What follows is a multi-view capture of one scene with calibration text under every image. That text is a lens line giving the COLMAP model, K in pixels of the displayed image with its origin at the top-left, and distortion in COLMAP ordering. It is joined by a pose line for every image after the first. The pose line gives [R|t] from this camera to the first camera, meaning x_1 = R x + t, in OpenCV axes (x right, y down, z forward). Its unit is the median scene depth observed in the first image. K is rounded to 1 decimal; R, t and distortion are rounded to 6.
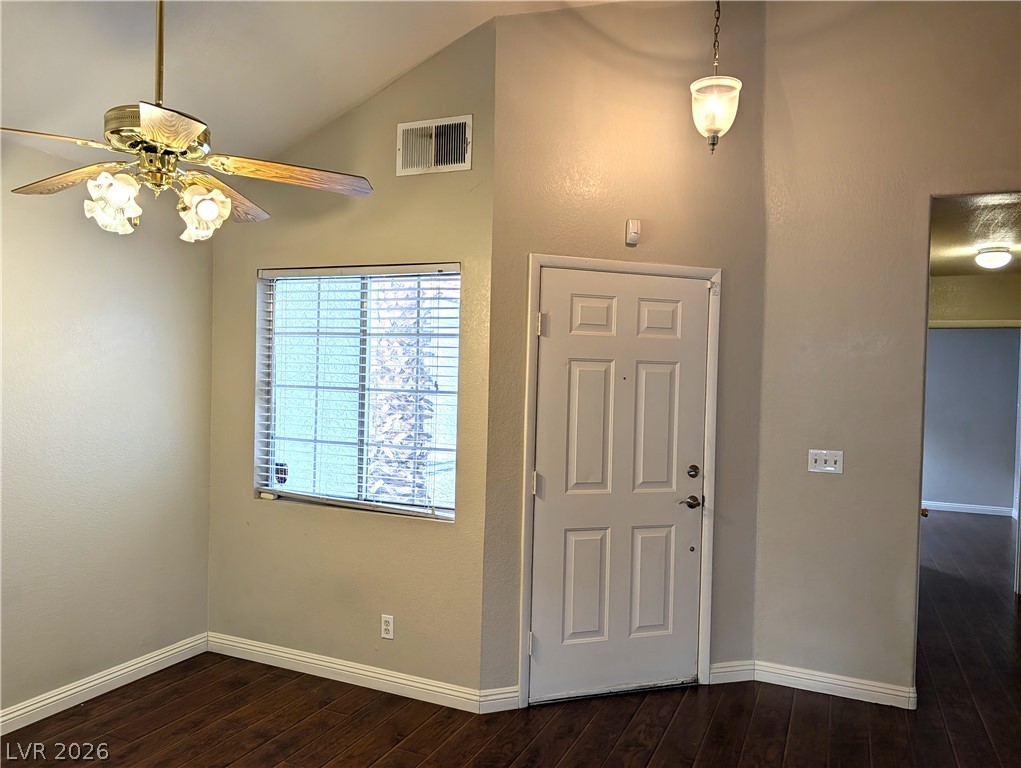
lens RADIAL K [[736.5, 0, 517.0], [0, 736.5, 391.0], [0, 0, 1]] dist [0.029591, -0.025817]
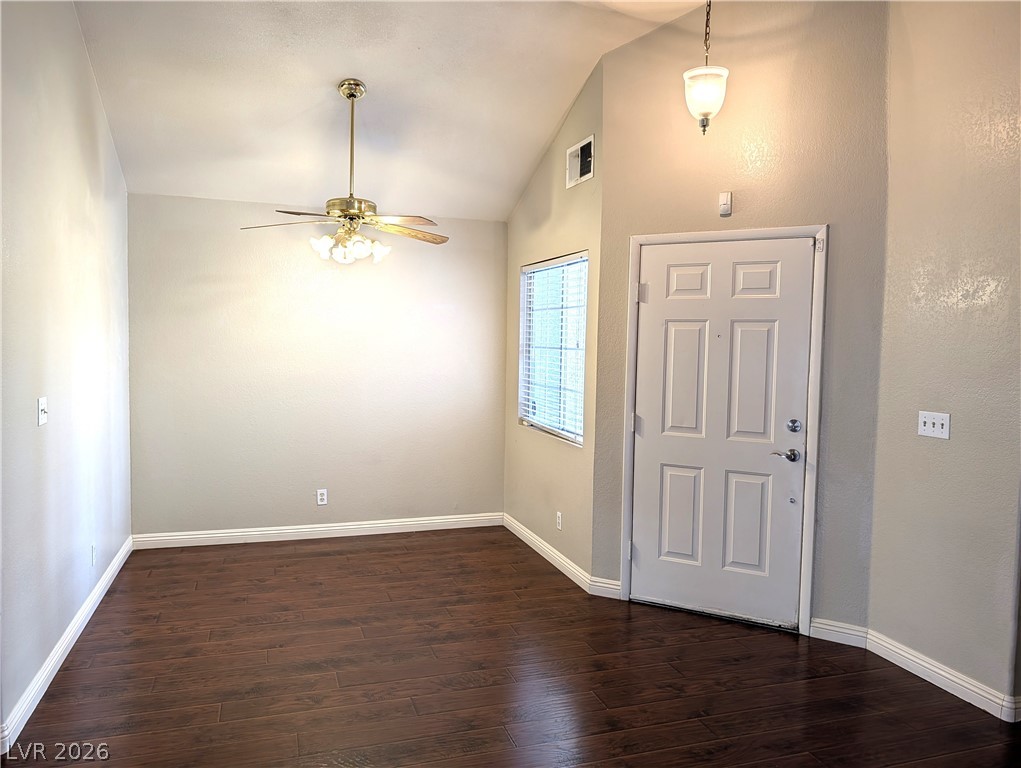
lens RADIAL K [[736.5, 0, 517.0], [0, 736.5, 391.0], [0, 0, 1]] dist [0.029591, -0.025817]
pose [[0.678003, 0.034267, -0.734260, 0.762381], [-0.013042, 0.999316, 0.034594, 0.030767], [0.734943, -0.013879, 0.677987, 0.019041]]
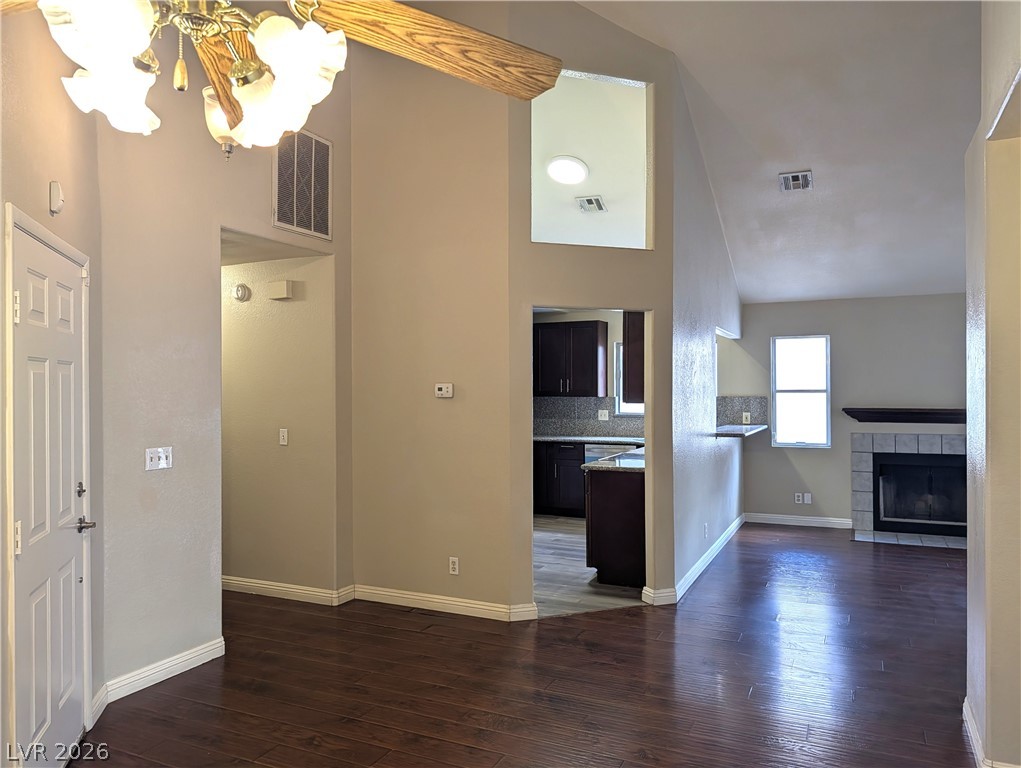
lens RADIAL K [[736.5, 0, 517.0], [0, 736.5, 391.0], [0, 0, 1]] dist [0.029591, -0.025817]
pose [[0.019245, -0.034052, 0.999235, -0.633389], [0.021941, 0.999194, 0.033628, -0.024580], [-0.999574, 0.021277, 0.019977, 0.492933]]
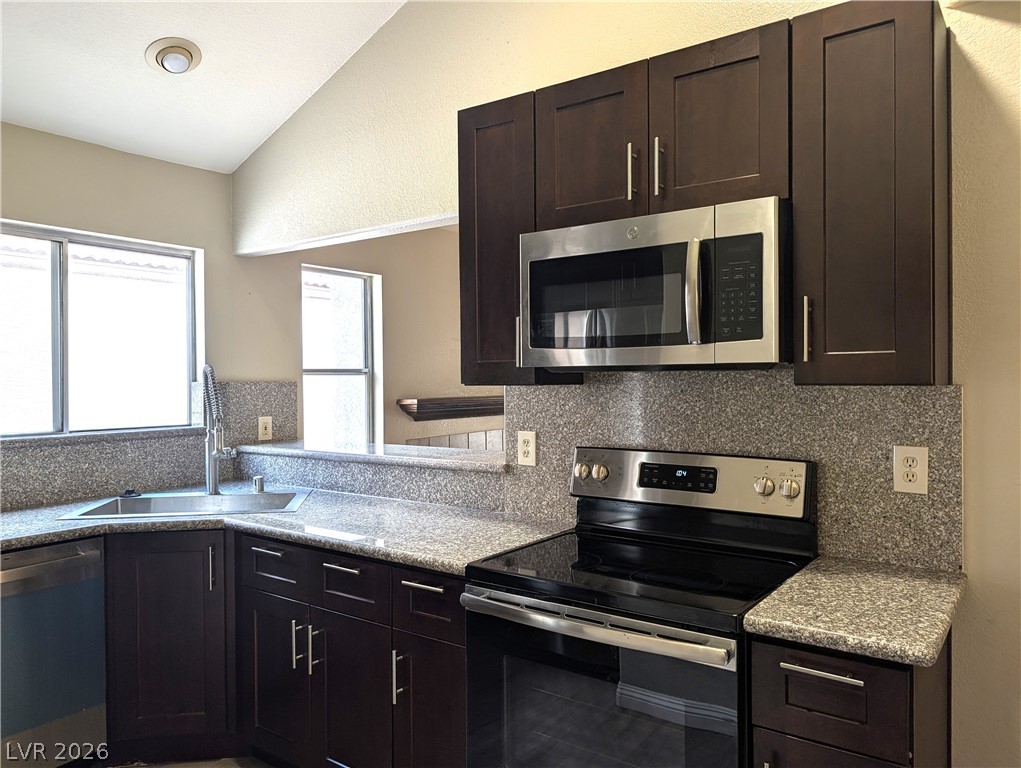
lens RADIAL K [[736.5, 0, 517.0], [0, 736.5, 391.0], [0, 0, 1]] dist [0.029591, -0.025817]
pose [[-0.978372, -0.027741, 0.204983, 1.074710], [-0.019757, 0.998968, 0.040895, 0.046183], [-0.205906, 0.035961, -0.977911, 0.799723]]
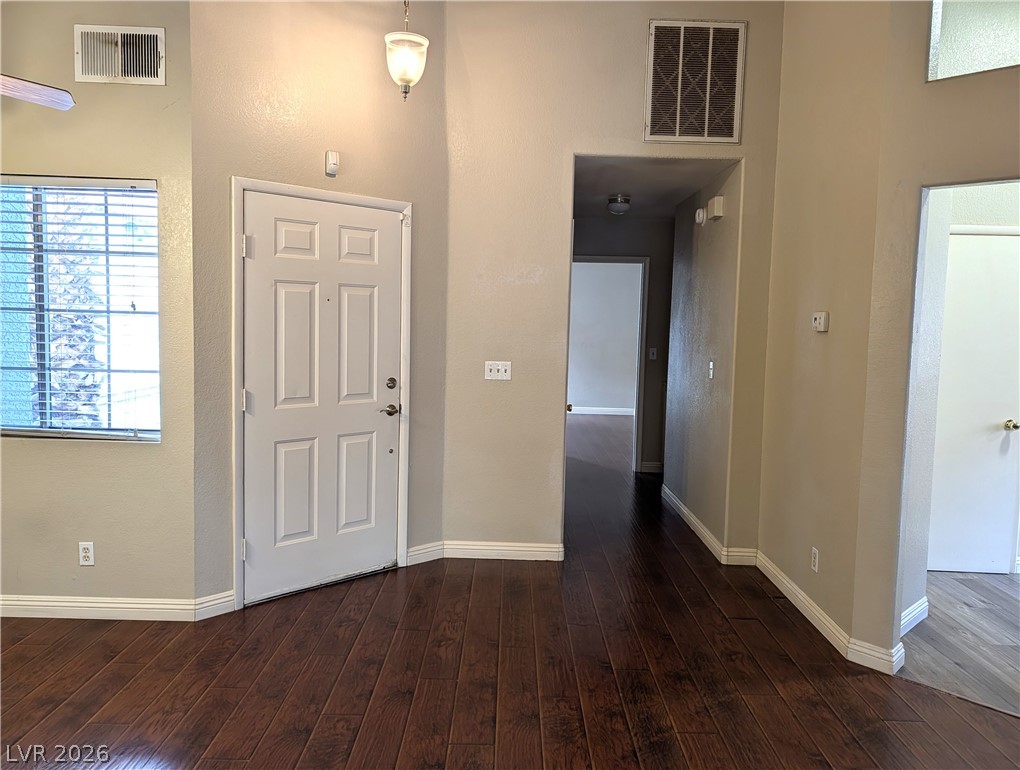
lens RADIAL K [[740.2, 0, 513.4], [0, 740.2, 373.1], [0, 0, 1]] dist [0.032442, -0.033033]
pose [[0.912343, -0.034512, 0.407969, -0.054255], [0.005195, 0.997336, 0.072754, 0.012205], [-0.409393, -0.064257, 0.910093, -0.111531]]
